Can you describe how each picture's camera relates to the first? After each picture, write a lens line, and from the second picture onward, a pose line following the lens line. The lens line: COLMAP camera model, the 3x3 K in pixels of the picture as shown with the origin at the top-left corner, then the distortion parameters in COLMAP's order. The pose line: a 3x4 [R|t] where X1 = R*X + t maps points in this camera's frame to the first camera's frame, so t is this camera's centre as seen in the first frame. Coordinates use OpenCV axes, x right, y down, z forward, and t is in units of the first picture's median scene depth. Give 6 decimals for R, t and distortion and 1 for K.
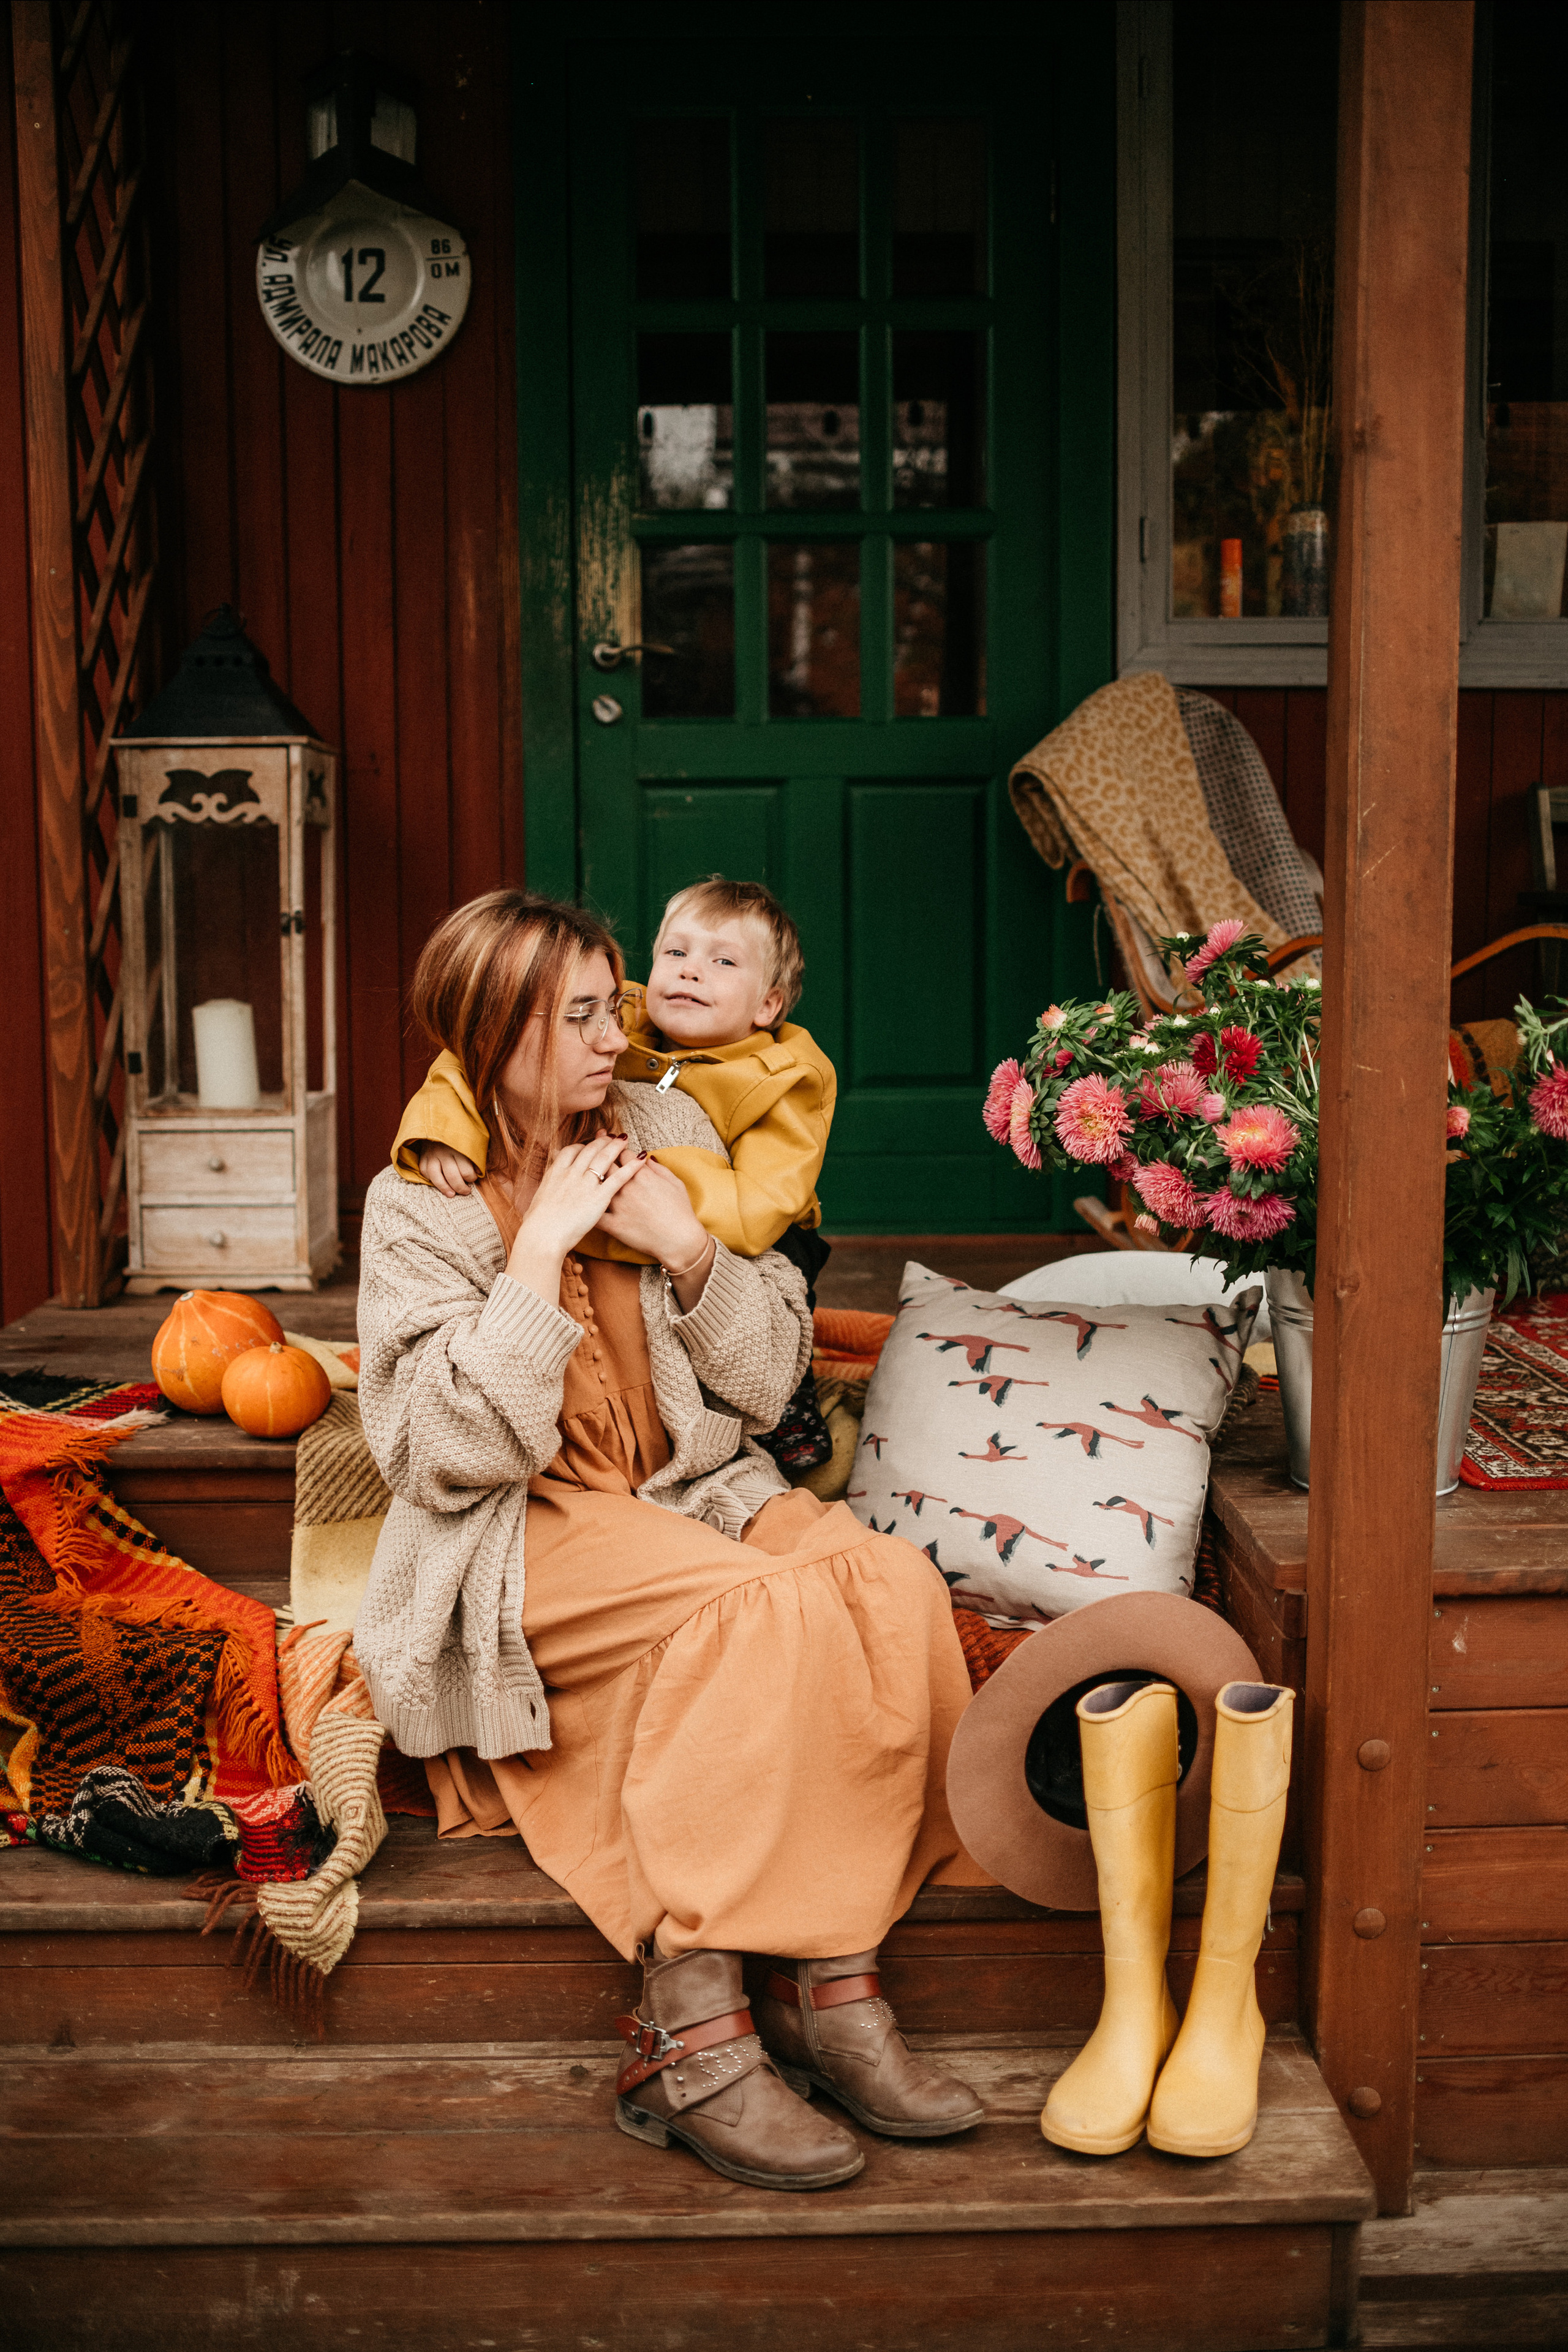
lens RADIAL K [[2384.4, 0, 766.7], [0, 2384.4, 1178.7], [0, 0, 1]] dist [-0.061722, 0.000000]
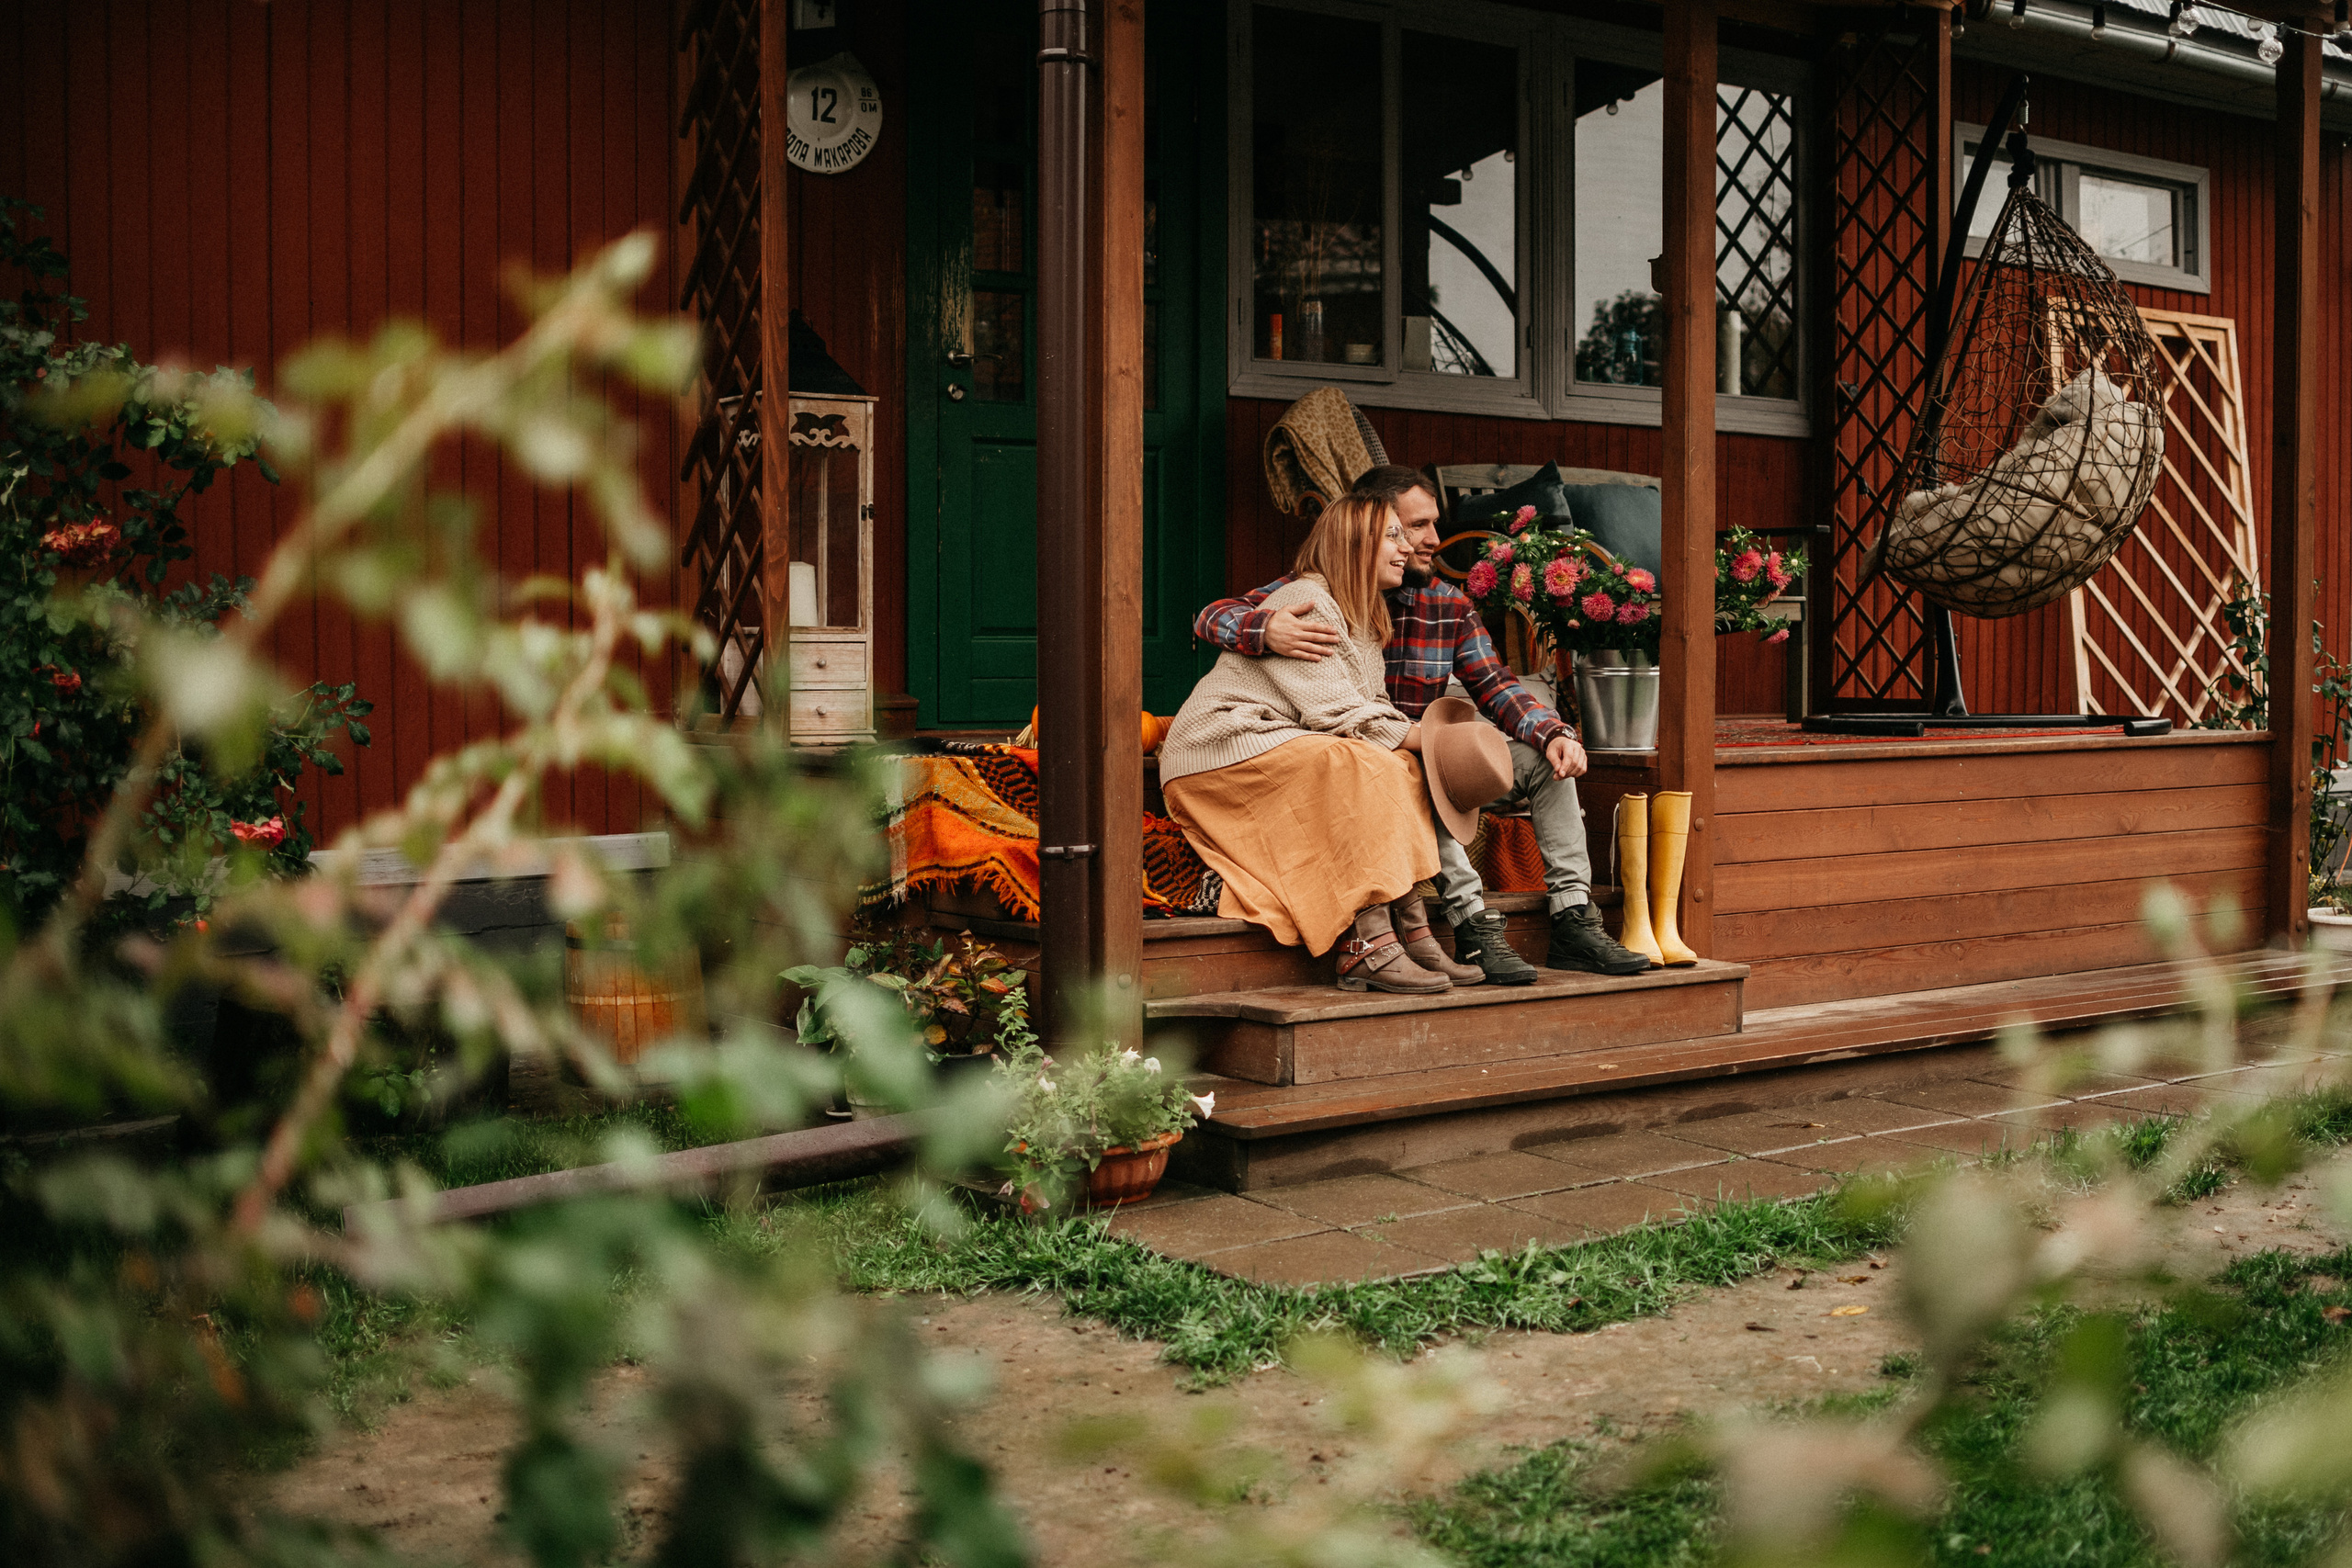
lens RADIAL K [[2791.6, 0, 1354.0], [0, 2791.6, 764.2], [0, 0, 1]] dist [-0.069652, 0.000000]
pose [[0.814143, -0.014981, 0.580472, -1.028727], [0.062889, 0.996062, -0.062499, 0.200509], [-0.577249, 0.087388, 0.811878, -0.698775]]
